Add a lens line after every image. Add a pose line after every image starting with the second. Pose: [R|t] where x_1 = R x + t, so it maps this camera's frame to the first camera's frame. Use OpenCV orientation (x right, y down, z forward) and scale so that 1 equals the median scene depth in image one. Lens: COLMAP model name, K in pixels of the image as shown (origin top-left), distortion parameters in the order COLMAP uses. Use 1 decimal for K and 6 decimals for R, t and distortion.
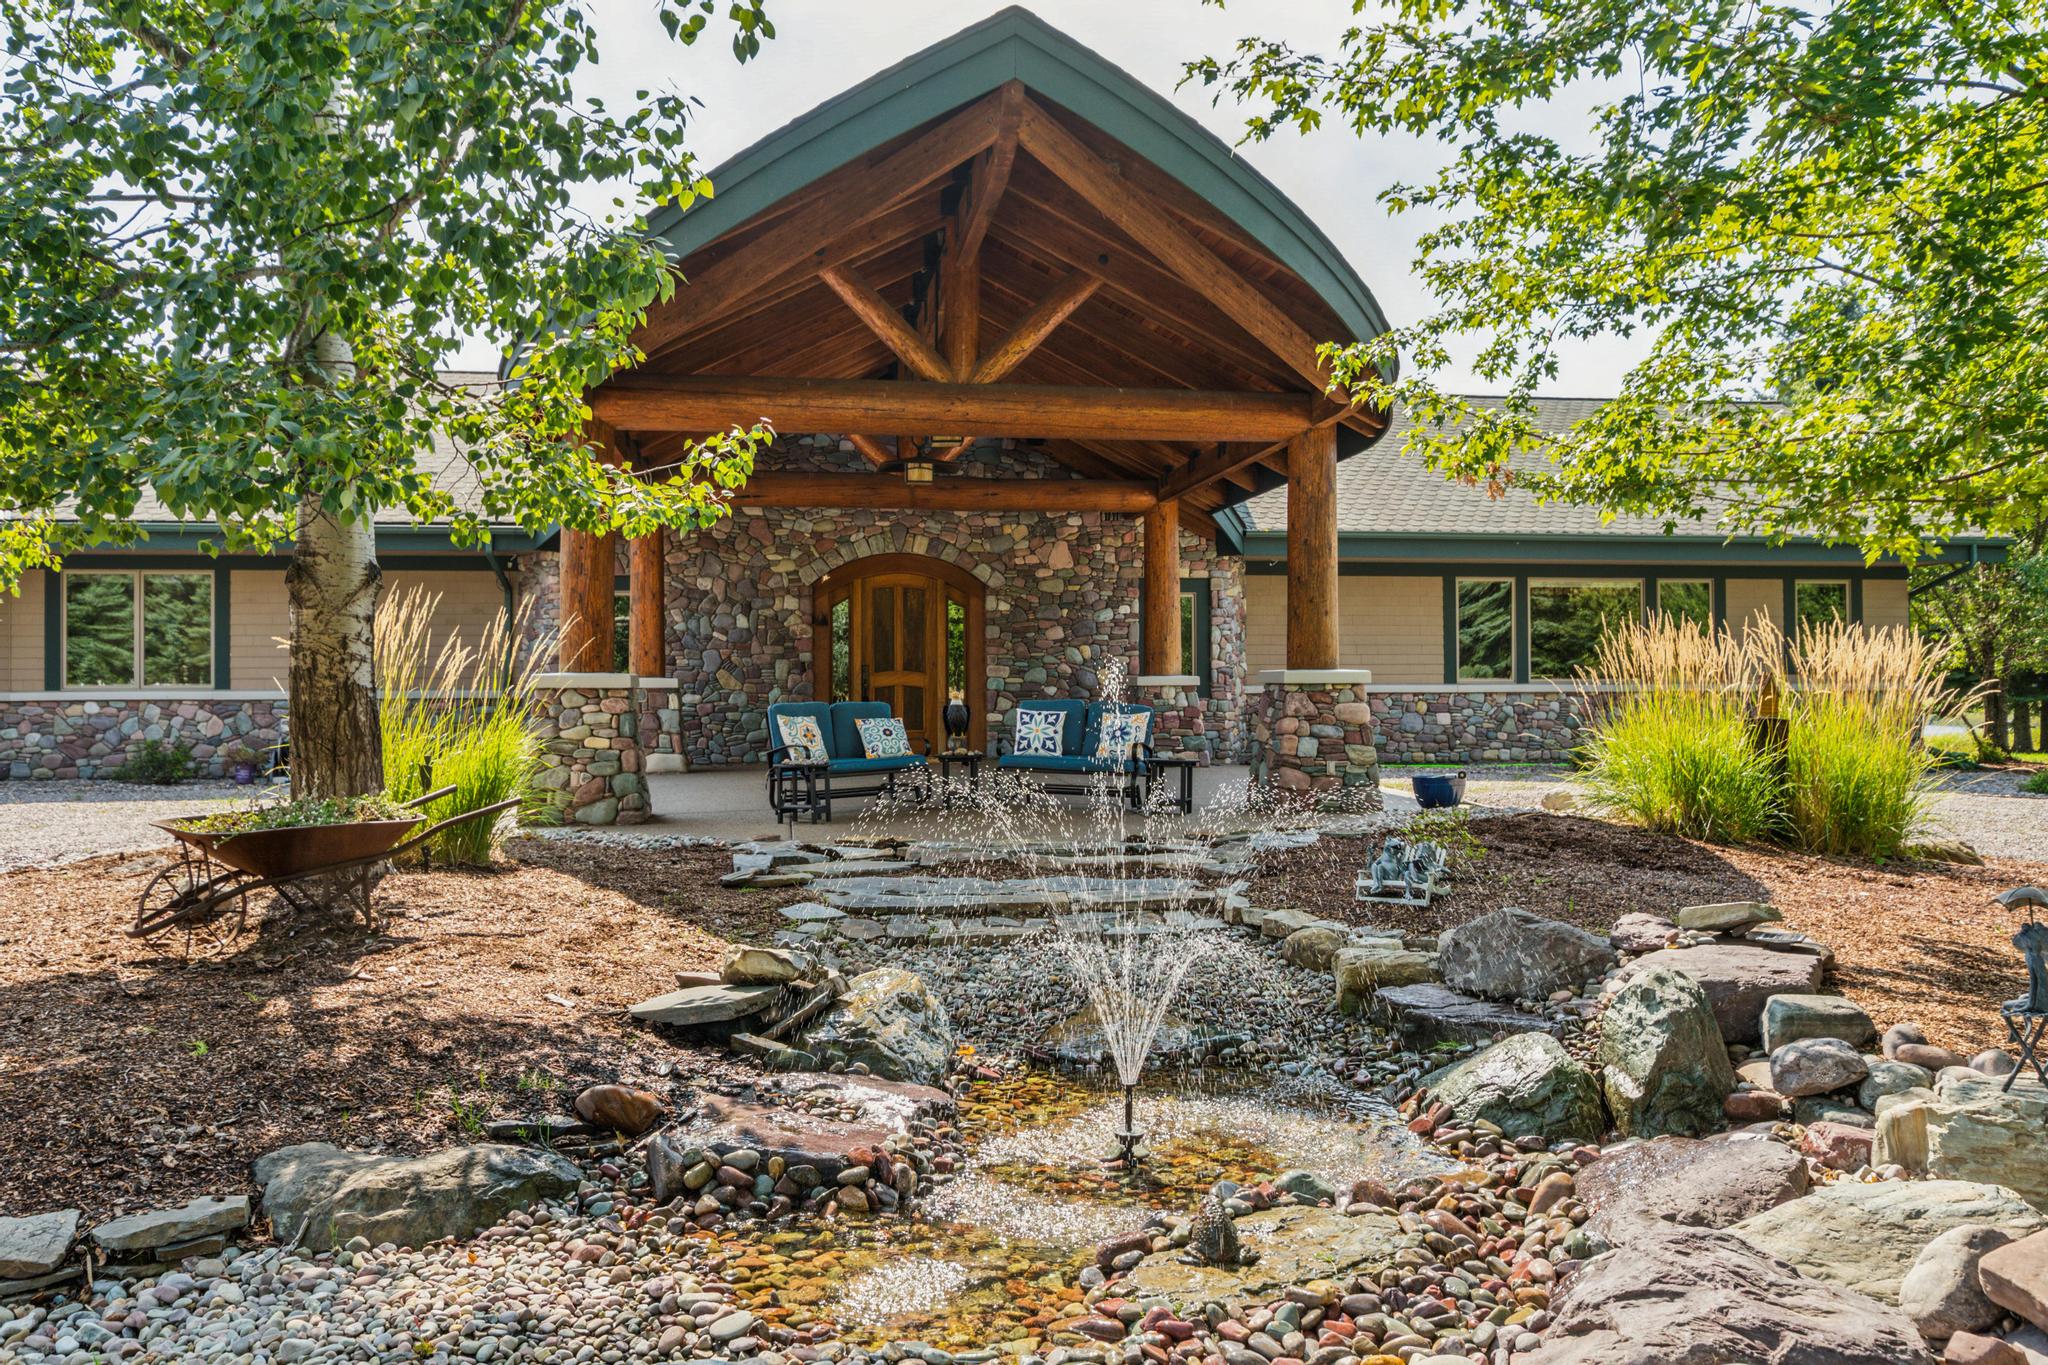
lens RADIAL K [[1574.0, 0, 1024.0], [0, 1574.0, 682.5], [0, 0, 1]] dist [-0.003026, -0.000653]
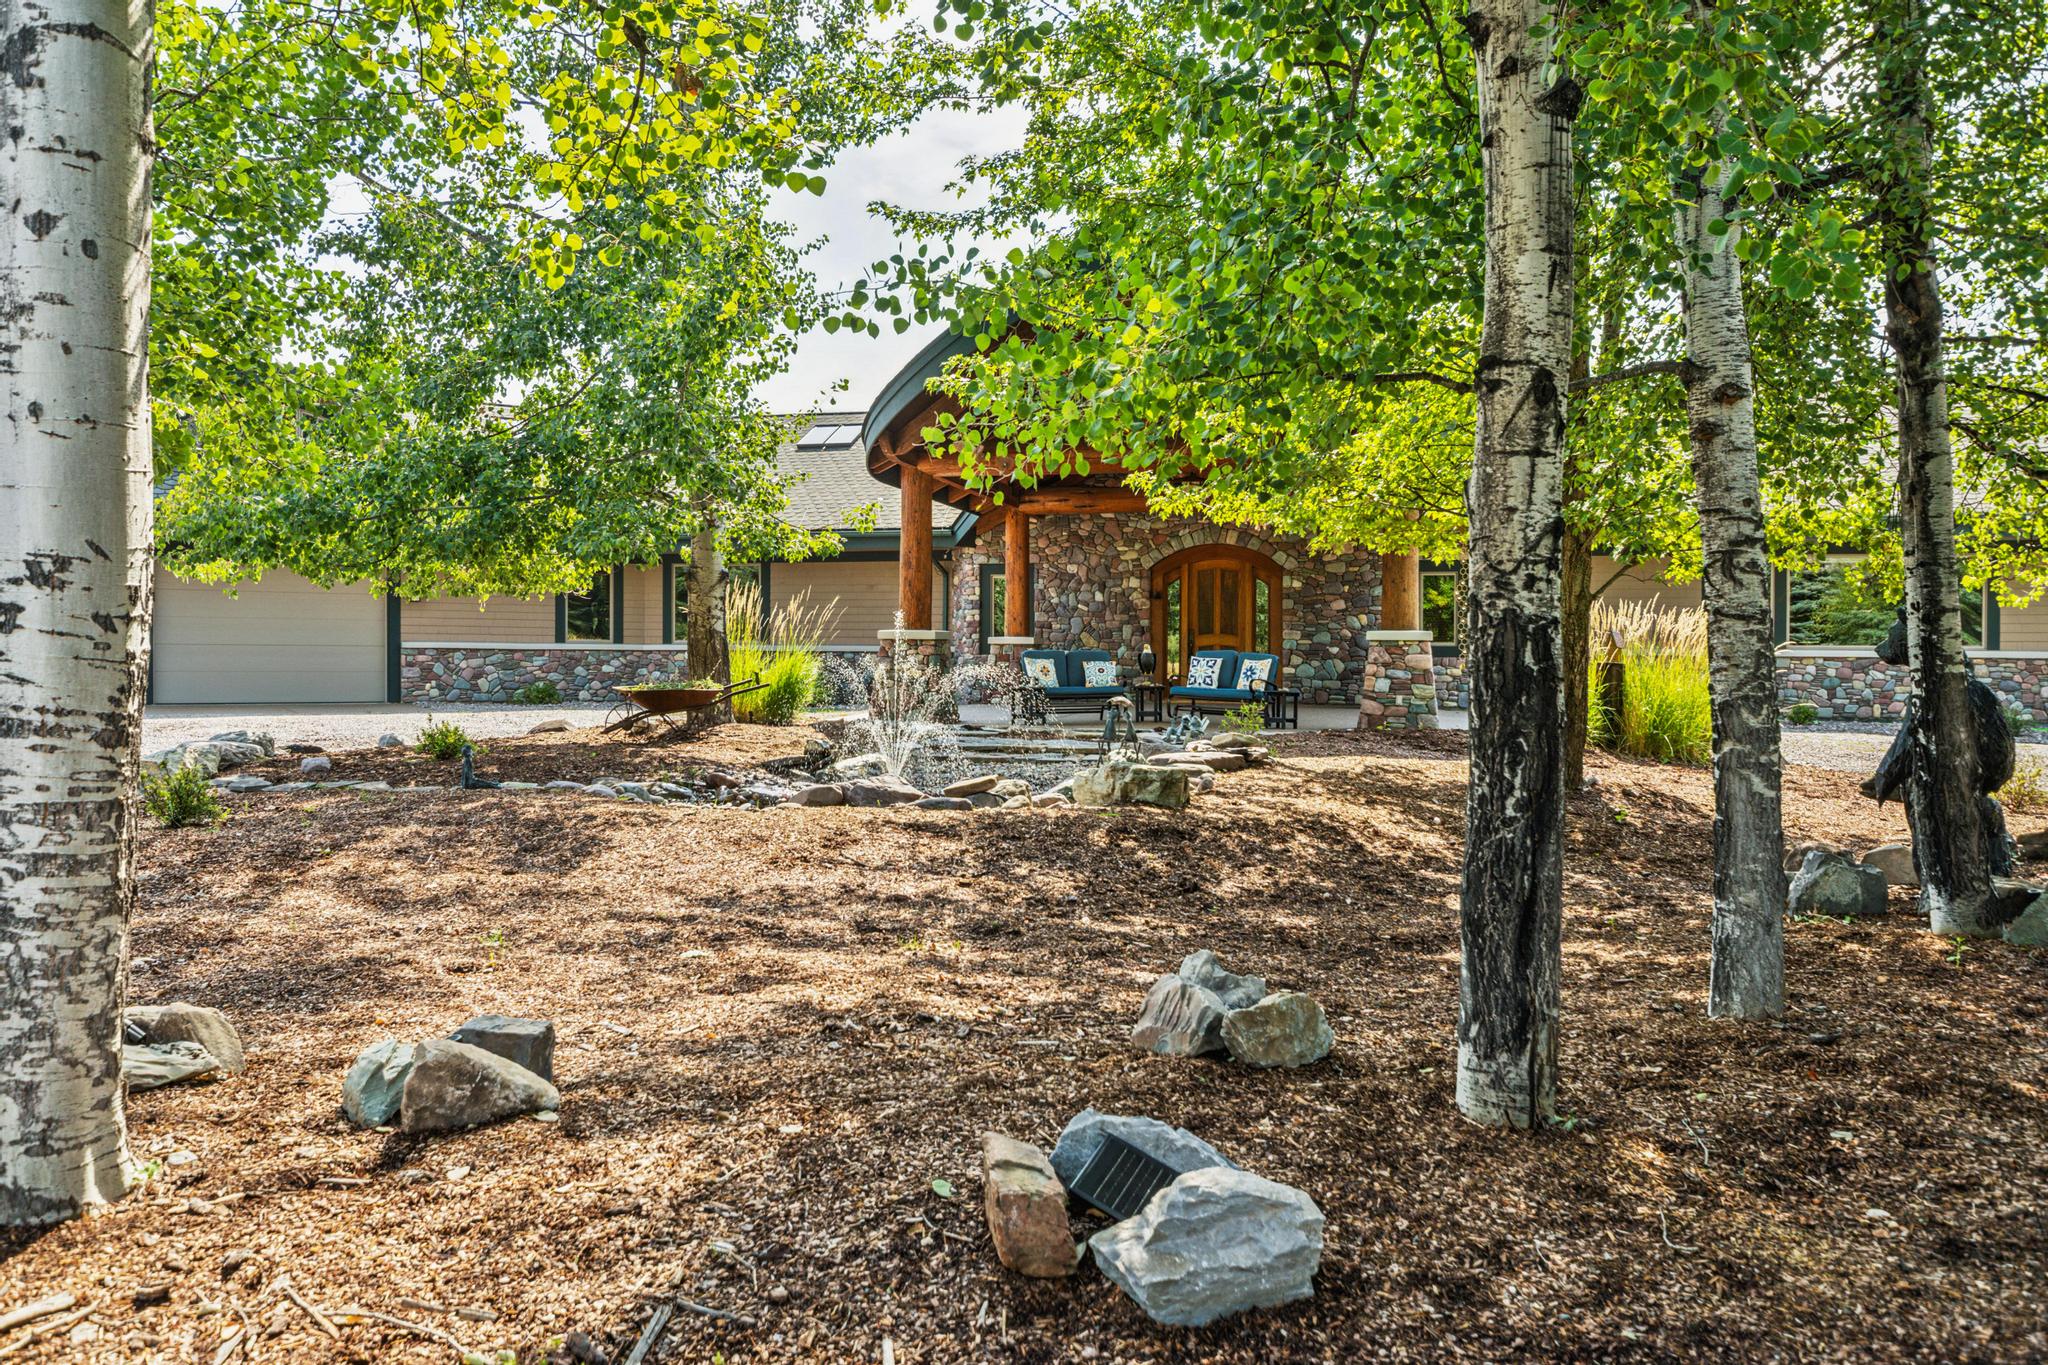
lens RADIAL K [[1574.0, 0, 1024.0], [0, 1574.0, 682.5], [0, 0, 1]] dist [-0.003026, -0.000653]
pose [[0.929050, 0.016706, -0.369576, 0.397165], [-0.010238, 0.999758, 0.019454, 0.014184], [0.369812, -0.014290, 0.928997, -0.426694]]
